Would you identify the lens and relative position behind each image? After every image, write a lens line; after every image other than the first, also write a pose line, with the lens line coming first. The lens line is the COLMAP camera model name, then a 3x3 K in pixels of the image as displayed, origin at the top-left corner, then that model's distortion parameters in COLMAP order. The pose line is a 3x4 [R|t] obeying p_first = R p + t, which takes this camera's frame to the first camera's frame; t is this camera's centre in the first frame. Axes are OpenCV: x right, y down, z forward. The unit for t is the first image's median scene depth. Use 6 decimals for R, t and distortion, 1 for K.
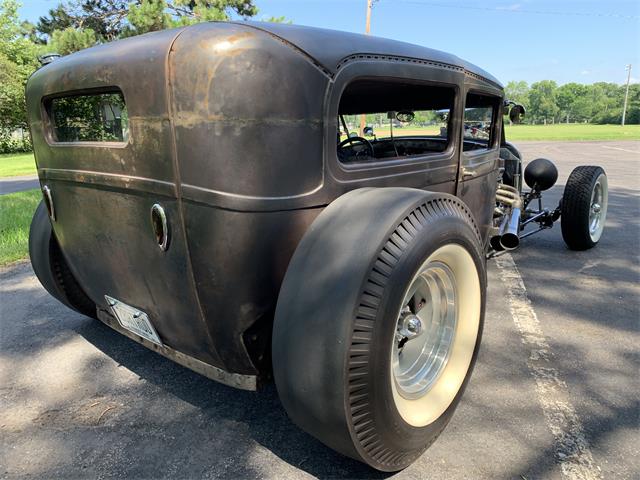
lens RADIAL K [[486.9, 0, 321.2], [0, 486.9, 237.3], [0, 0, 1]] dist [0.006444, -0.002337]
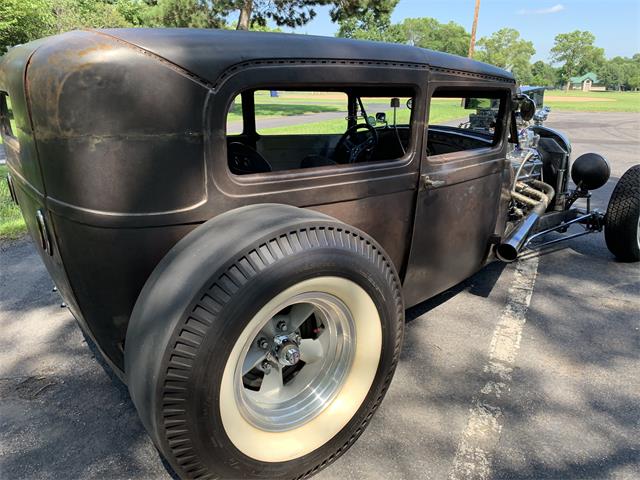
lens RADIAL K [[486.9, 0, 321.2], [0, 486.9, 237.3], [0, 0, 1]] dist [0.006444, -0.002337]
pose [[0.977365, 0.084439, -0.193981, 0.217723], [-0.069430, 0.994135, 0.082922, -0.068232], [0.199845, -0.067577, 0.977494, 0.054368]]
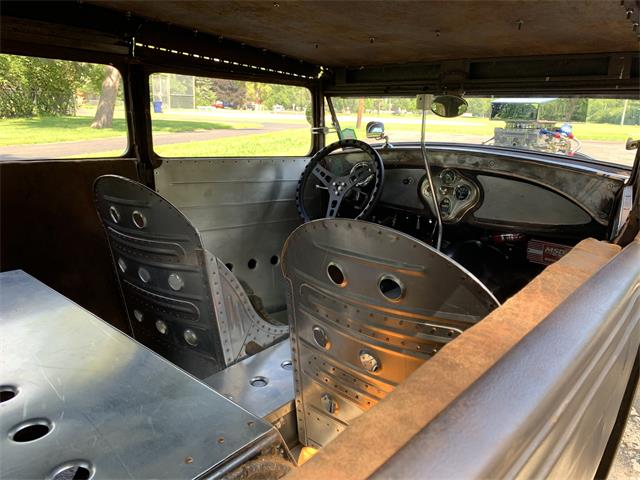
lens RADIAL K [[487.6, 0, 320.0], [0, 487.6, 240.0], [0, 0, 1]] dist [0.024238, -0.000169]
pose [[0.998401, 0.053746, 0.017542, 0.036748], [-0.054364, 0.997841, 0.036859, -0.128705], [-0.015523, -0.037753, 0.999167, 0.519638]]
